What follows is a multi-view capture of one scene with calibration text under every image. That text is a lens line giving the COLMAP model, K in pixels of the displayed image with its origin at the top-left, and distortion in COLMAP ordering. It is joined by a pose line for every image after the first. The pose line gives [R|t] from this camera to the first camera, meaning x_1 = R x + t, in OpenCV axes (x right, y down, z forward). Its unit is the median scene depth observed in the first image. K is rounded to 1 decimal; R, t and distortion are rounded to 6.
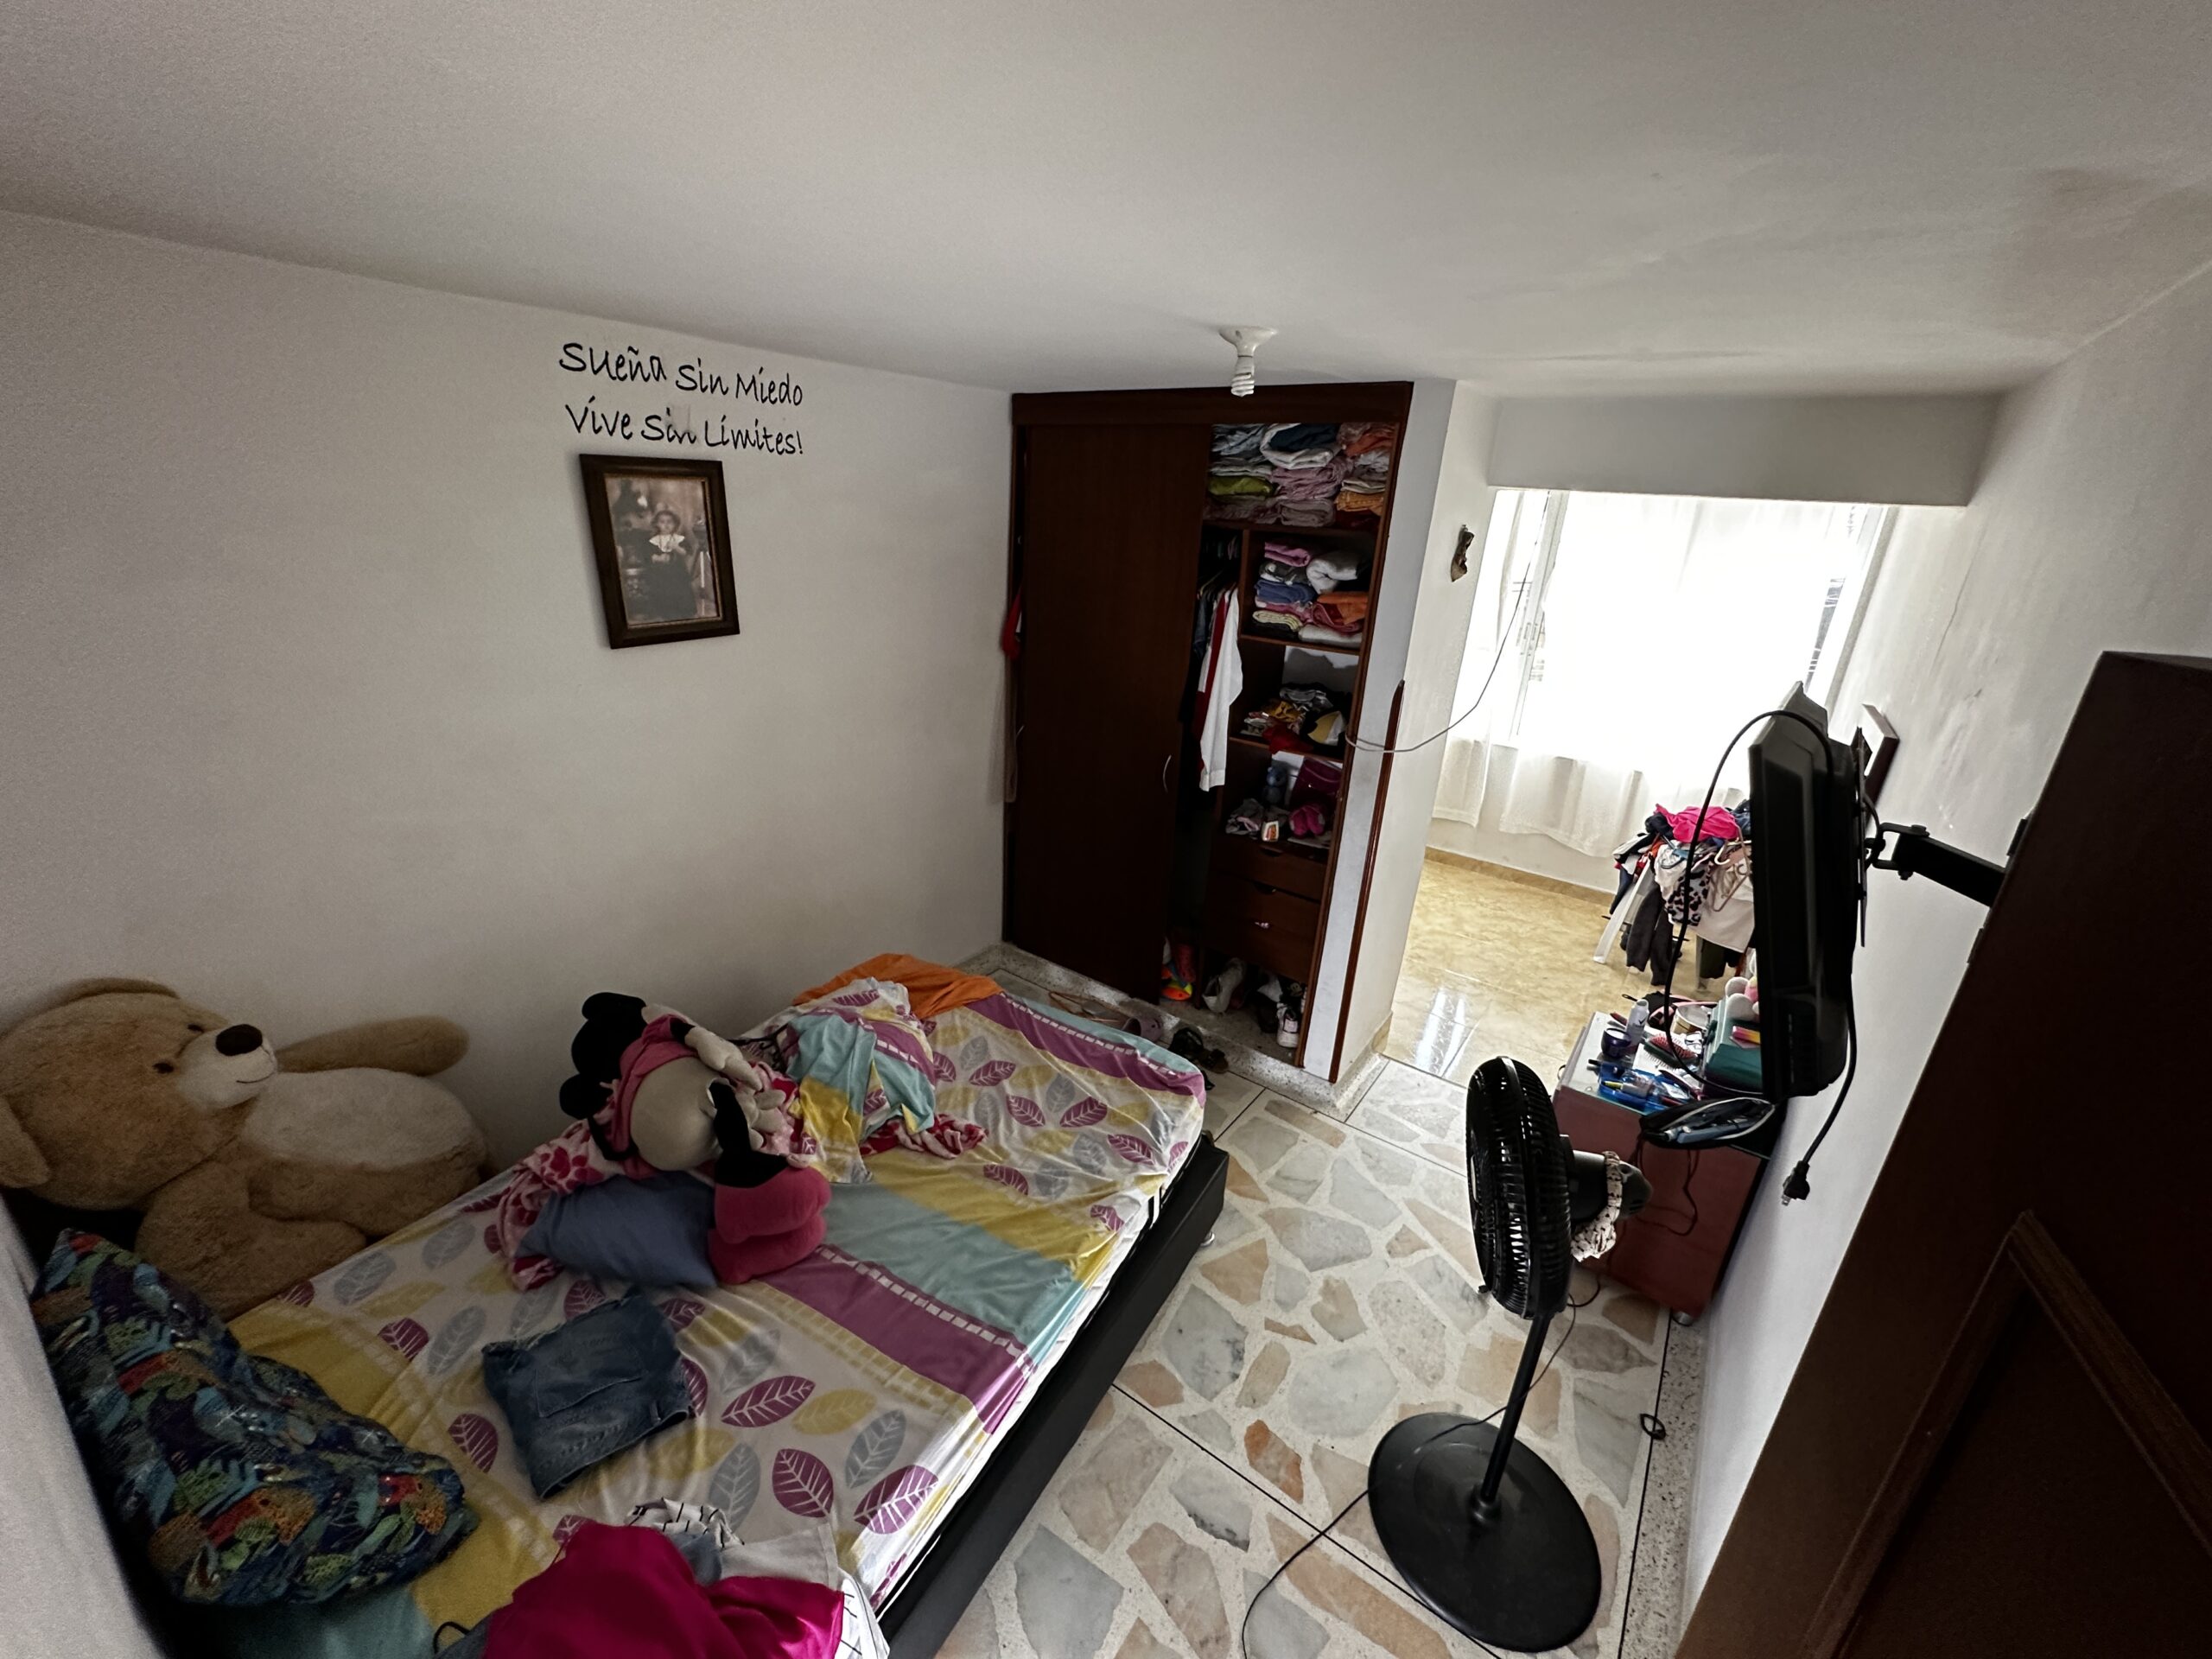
lens RADIAL K [[885.1, 0, 1104.1], [0, 885.1, 820.0], [0, 0, 1]] dist [-0.004782, 0.001300]
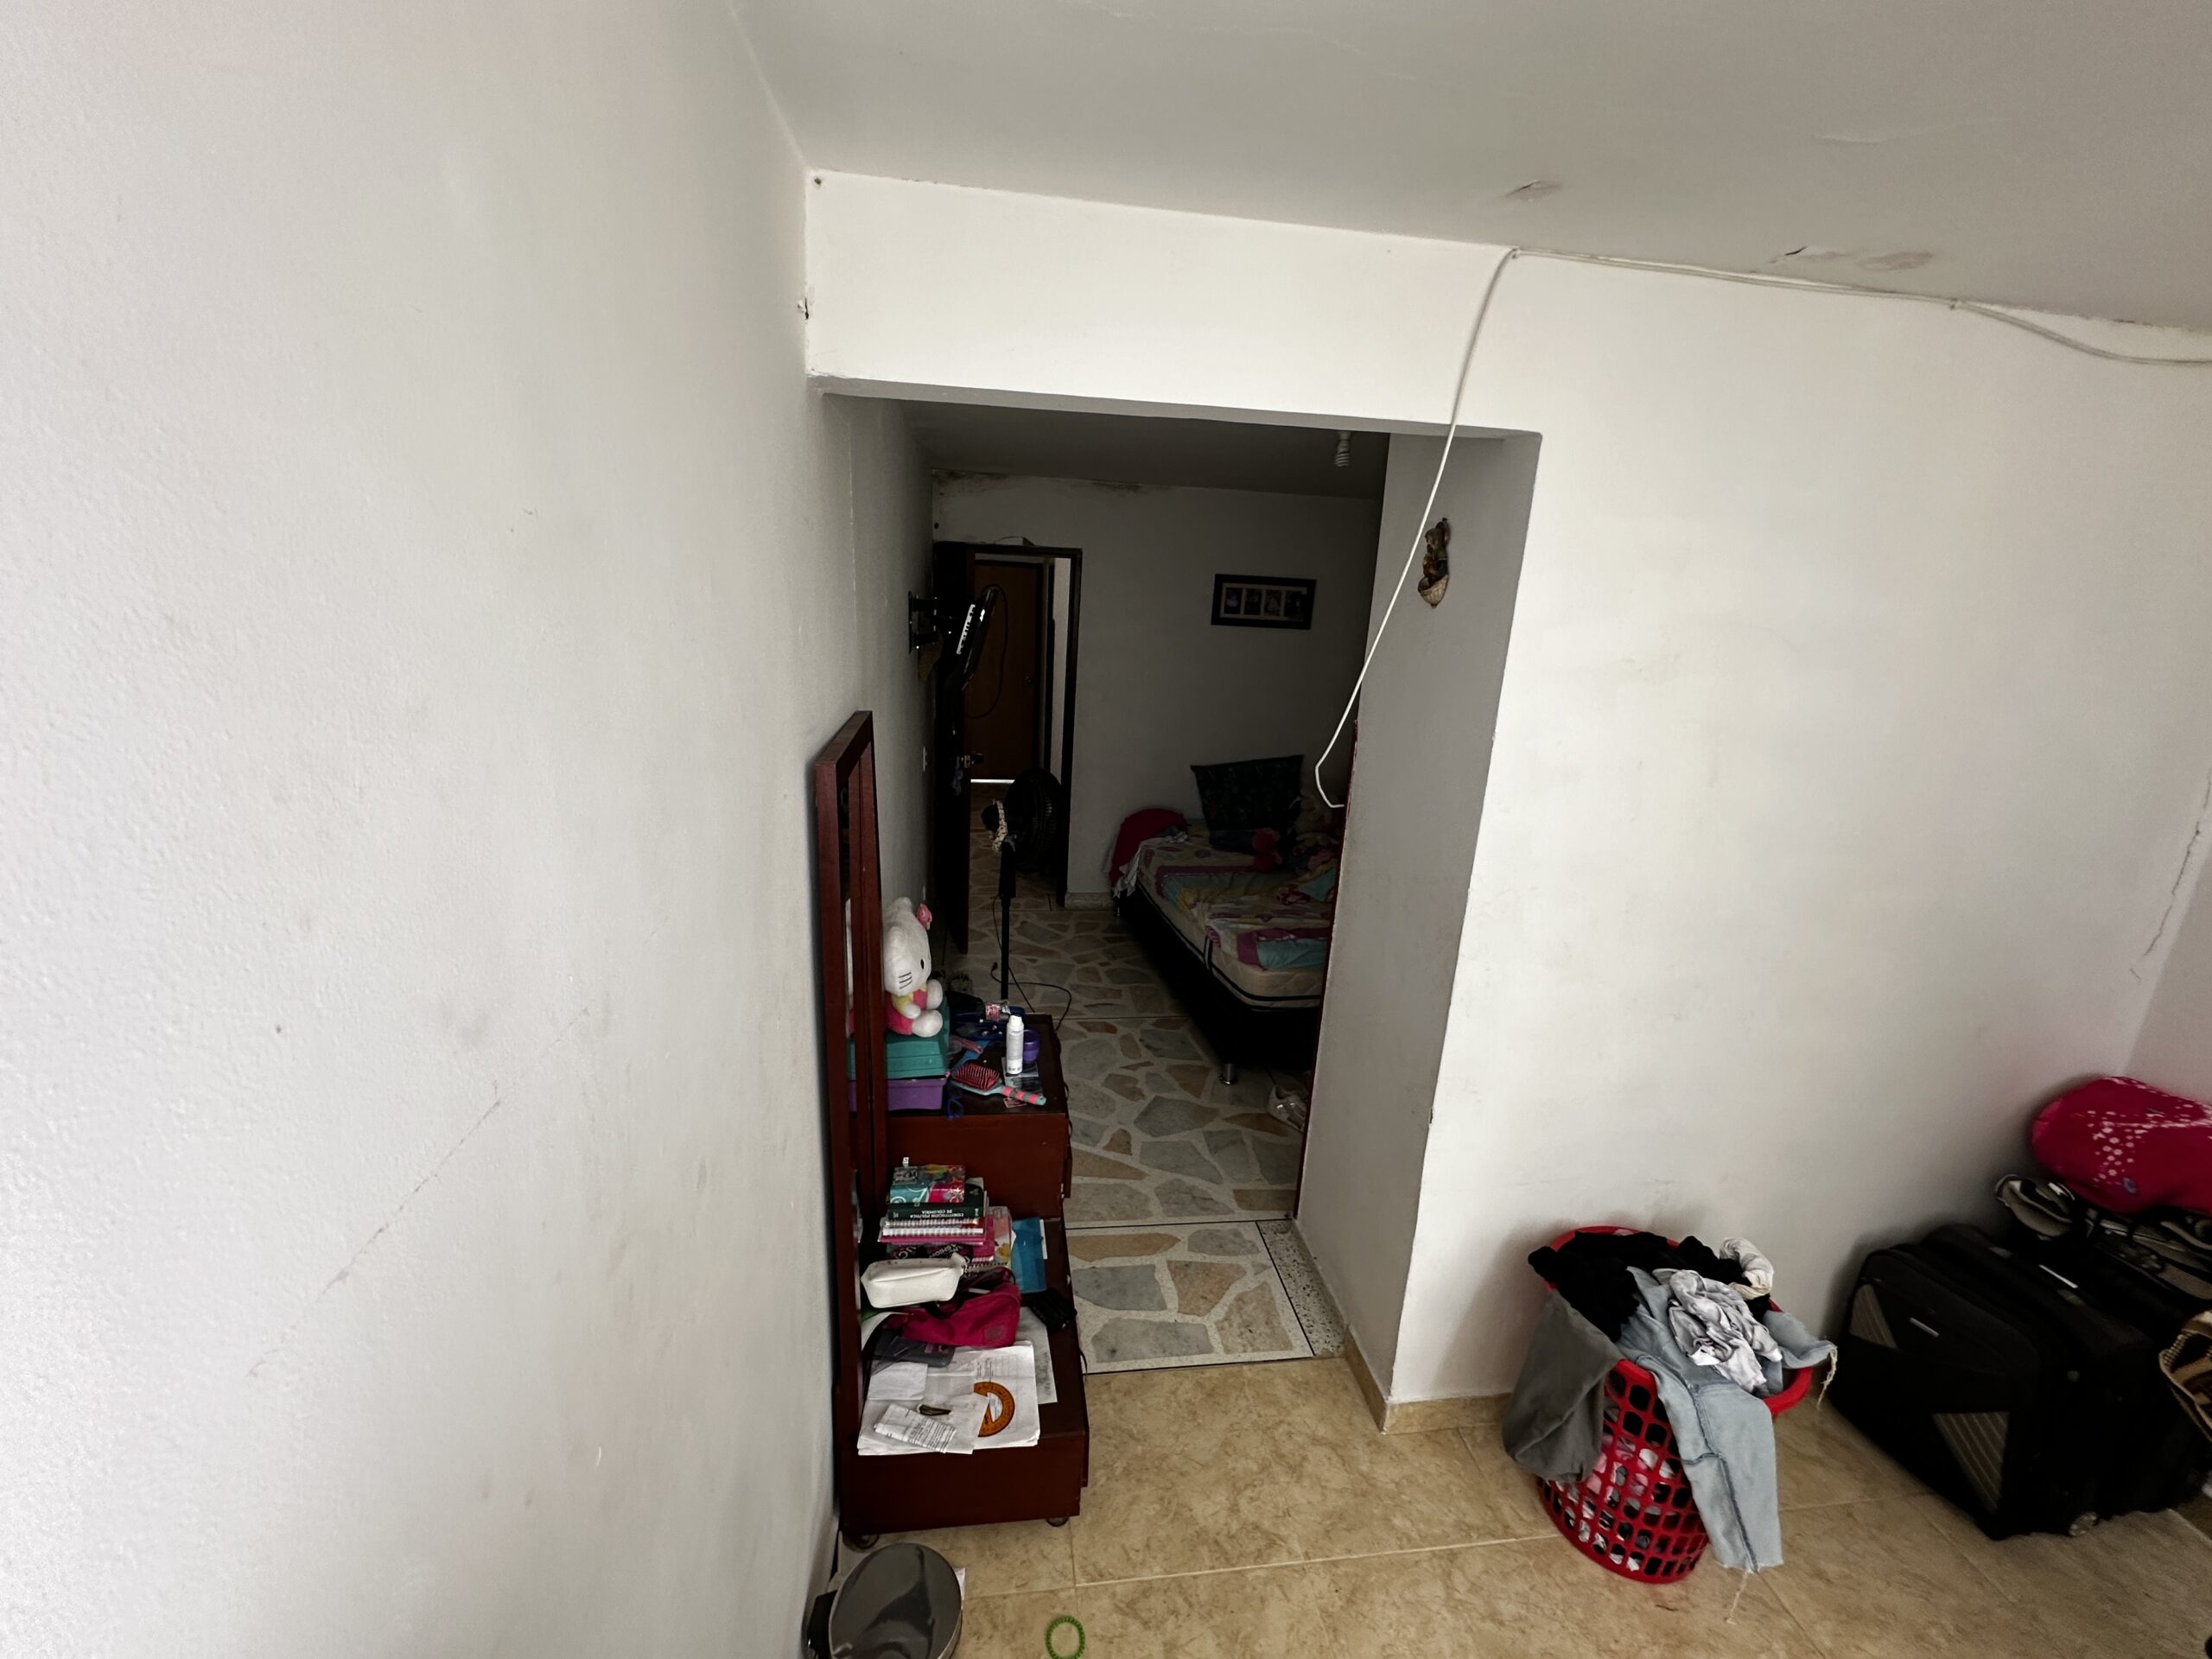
lens RADIAL K [[885.1, 0, 1101.6], [0, 885.1, 831.0], [0, 0, 1]] dist [-0.004782, 0.001300]
pose [[-0.717235, 0.093463, -0.690535, 1.428718], [-0.323535, 0.833013, 0.448792, -0.472095], [0.617170, 0.545301, -0.567228, 1.812440]]
